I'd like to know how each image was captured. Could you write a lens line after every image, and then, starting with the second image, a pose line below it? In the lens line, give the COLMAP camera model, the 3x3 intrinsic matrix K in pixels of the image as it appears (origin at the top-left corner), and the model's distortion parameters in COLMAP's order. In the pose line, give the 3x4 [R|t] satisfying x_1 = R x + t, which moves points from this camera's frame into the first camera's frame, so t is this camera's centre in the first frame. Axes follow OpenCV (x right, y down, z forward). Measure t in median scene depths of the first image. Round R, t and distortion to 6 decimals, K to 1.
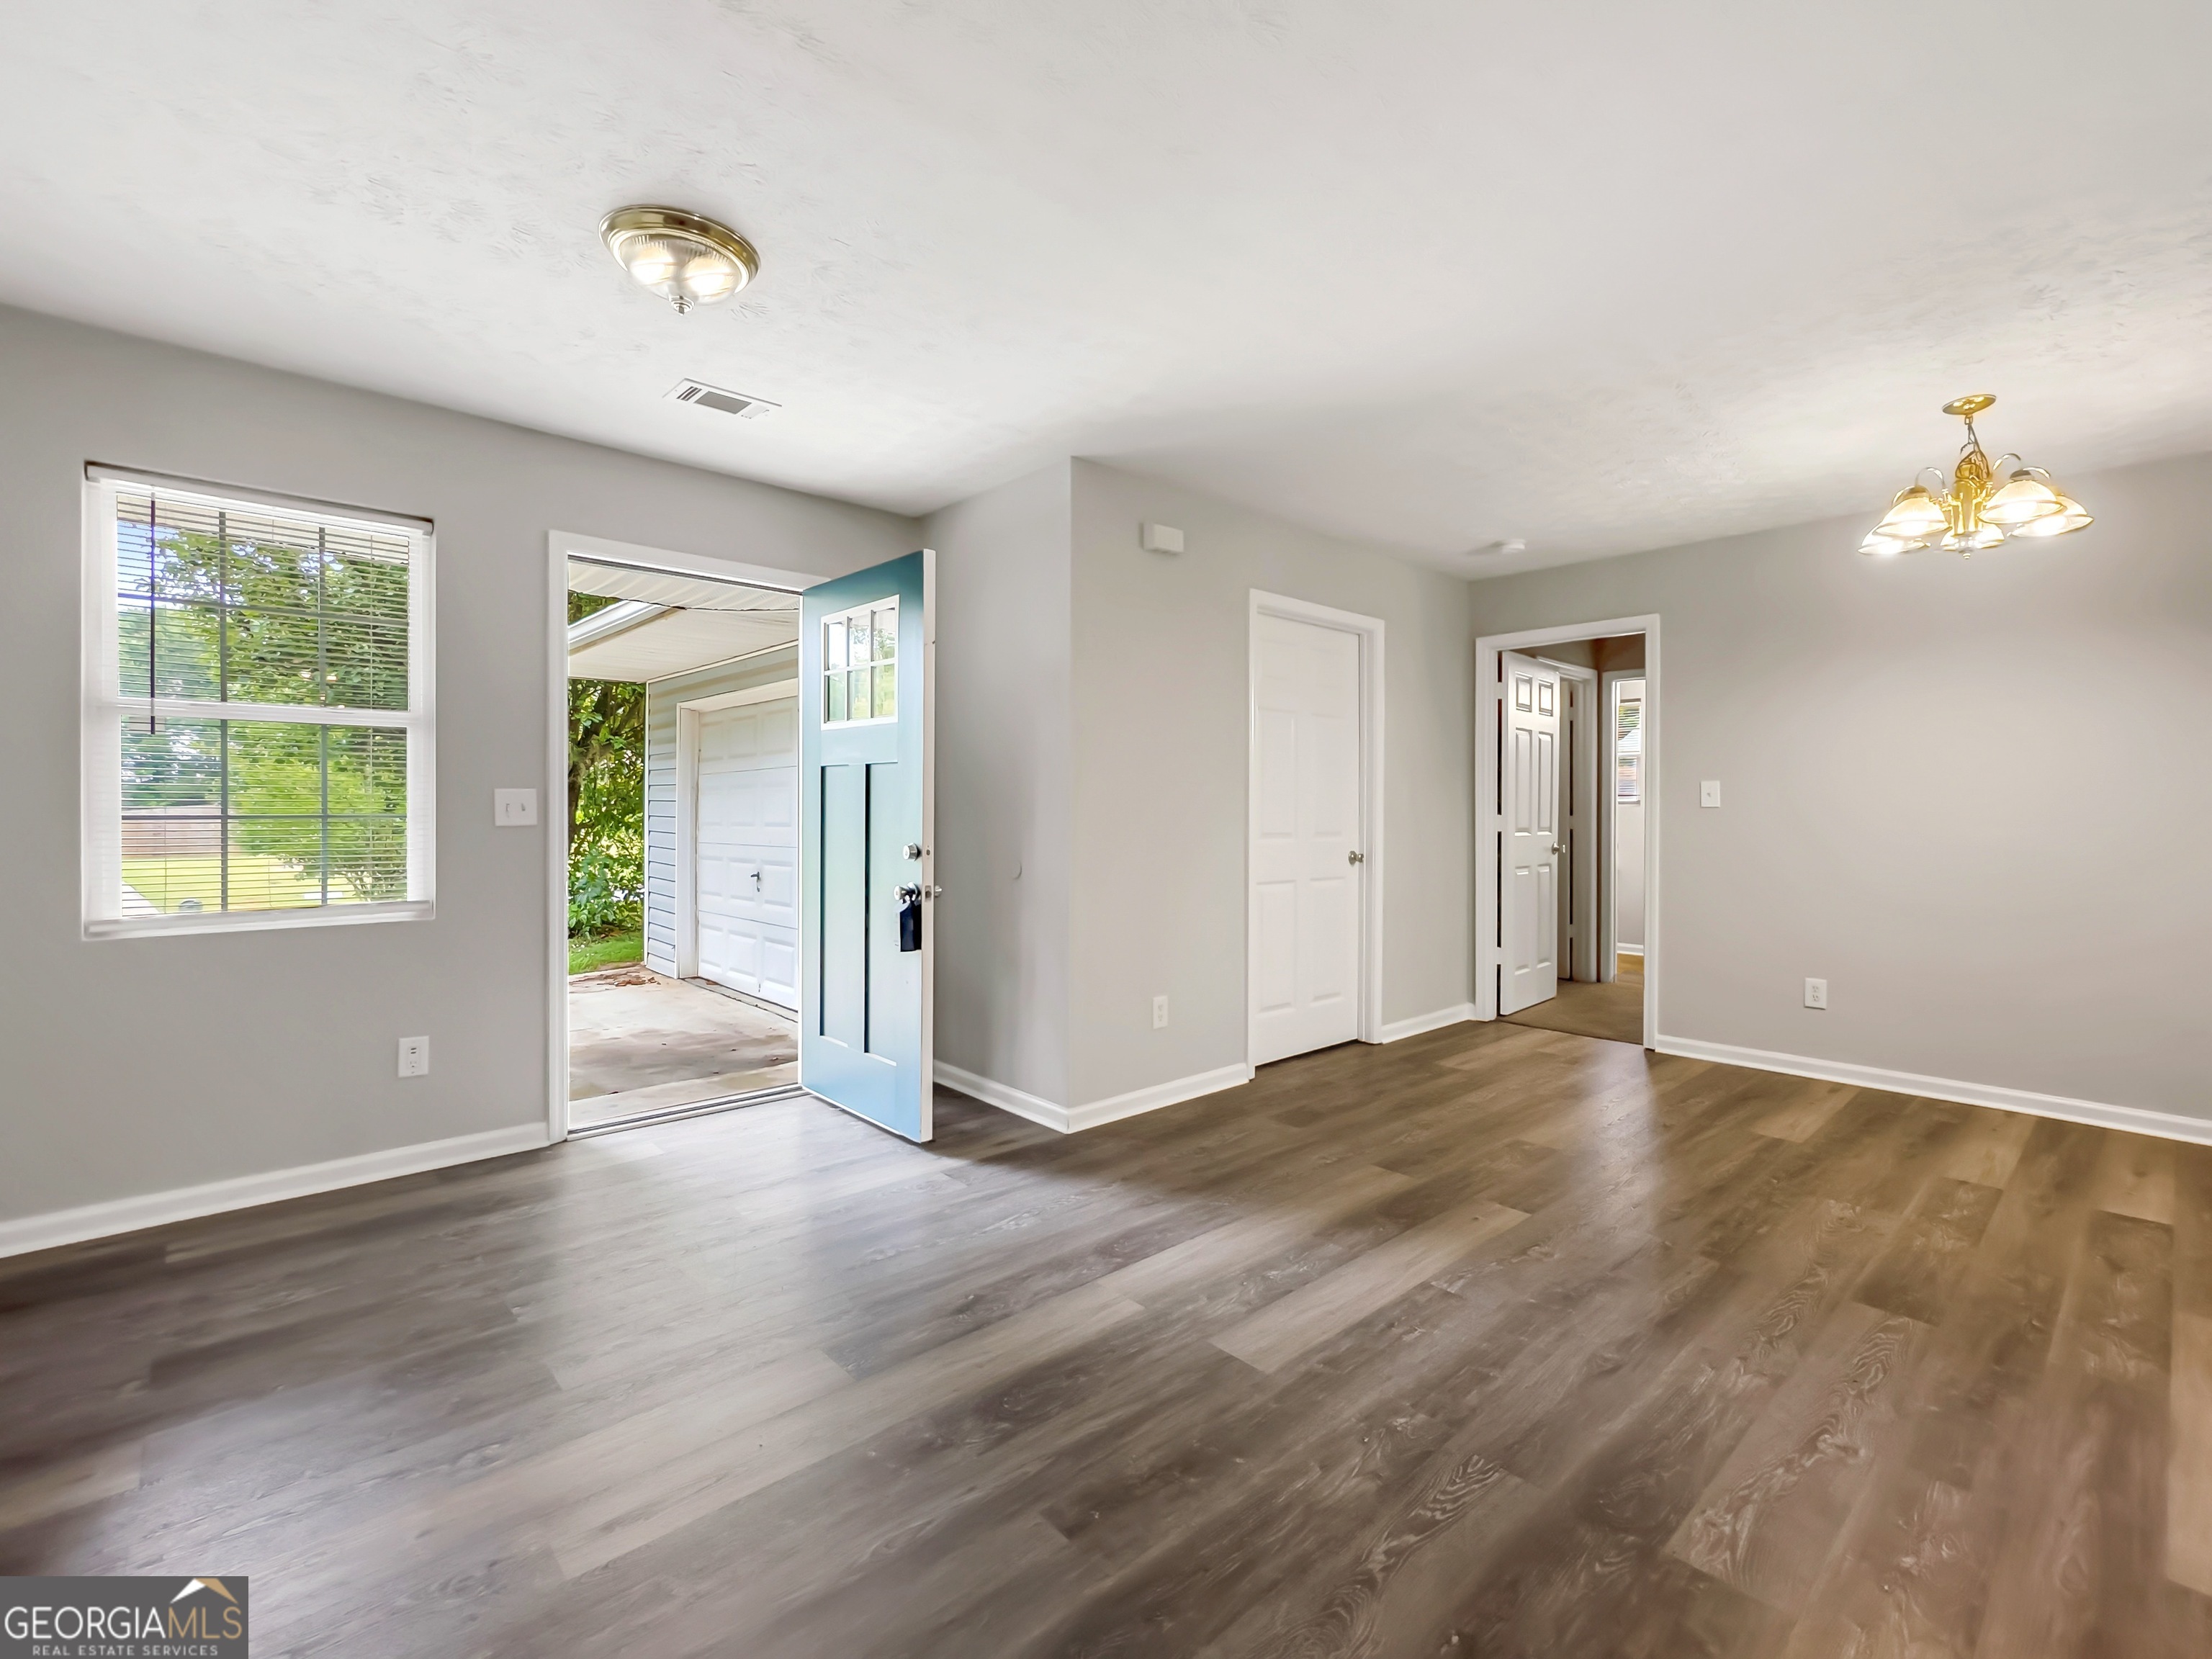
lens RADIAL K [[985.6, 0, 1108.2], [0, 985.6, 814.2], [0, 0, 1]] dist [-0.003244, -0.000475]
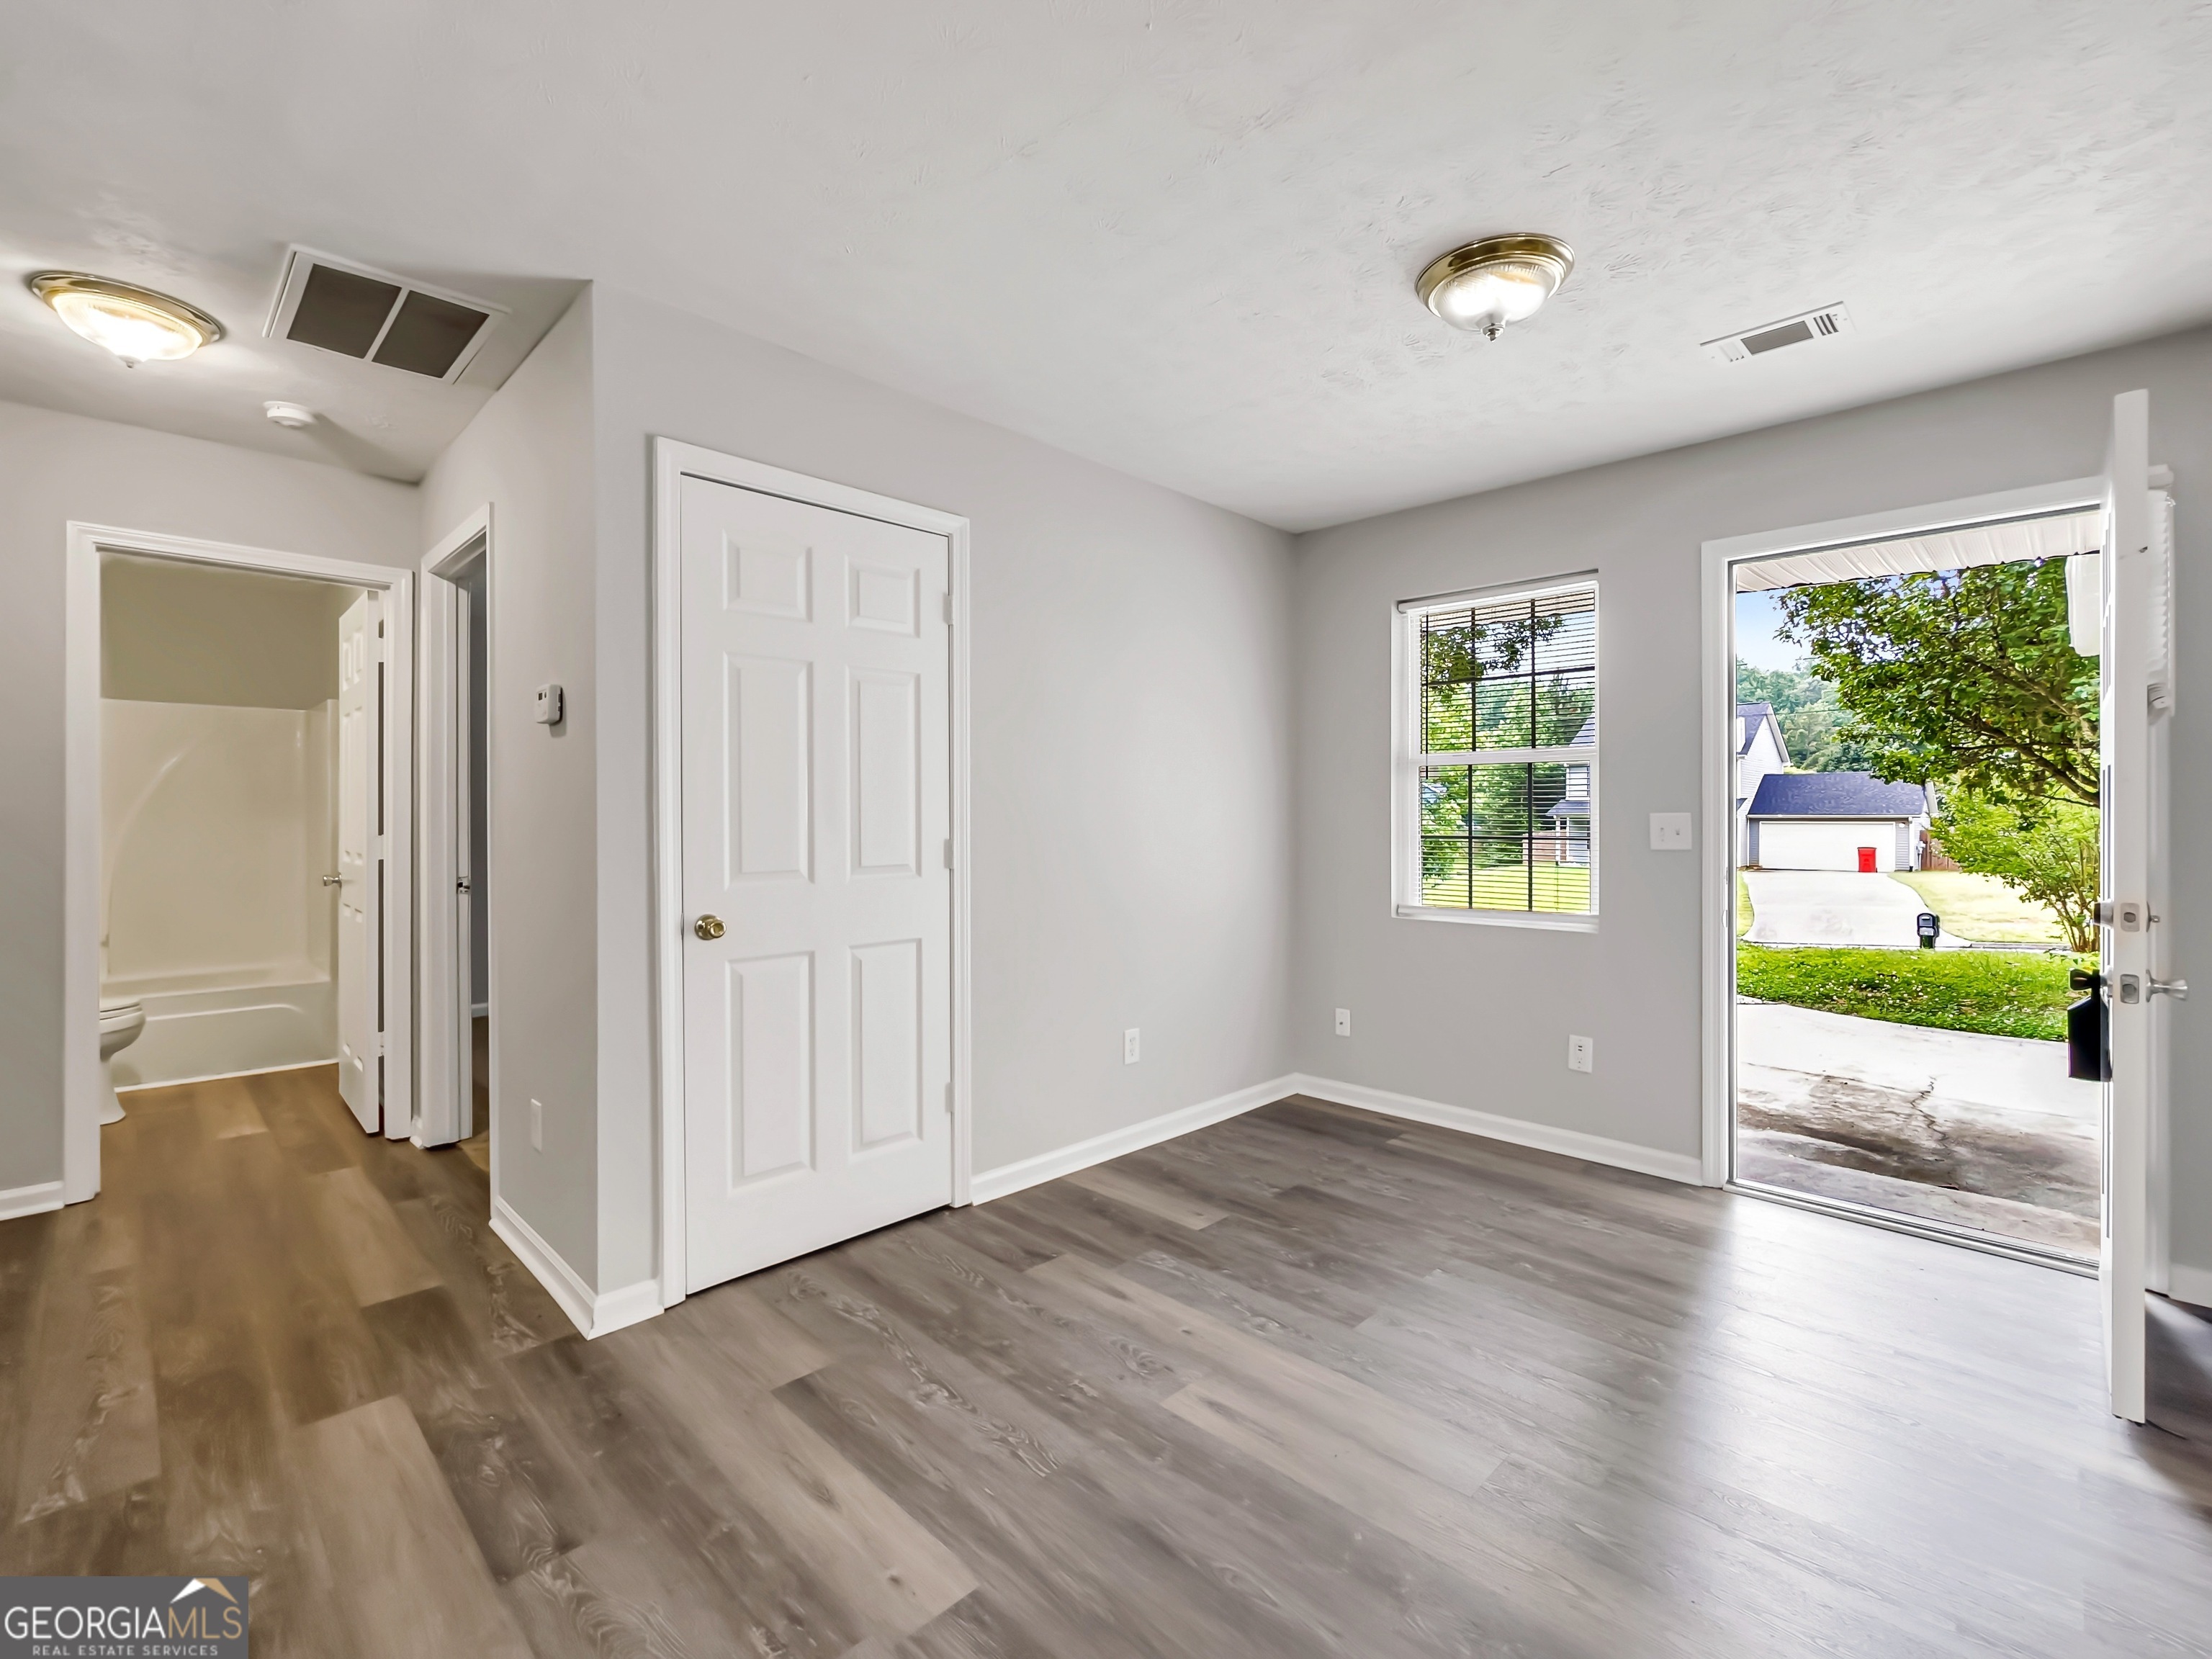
lens RADIAL K [[985.6, 0, 1106.7], [0, 985.6, 812.0], [0, 0, 1]] dist [-0.003244, -0.000475]
pose [[0.050921, -0.009564, -0.998657, 0.427741], [-0.007078, 0.999926, -0.009937, -0.014656], [0.998678, 0.007574, 0.050849, 0.445398]]
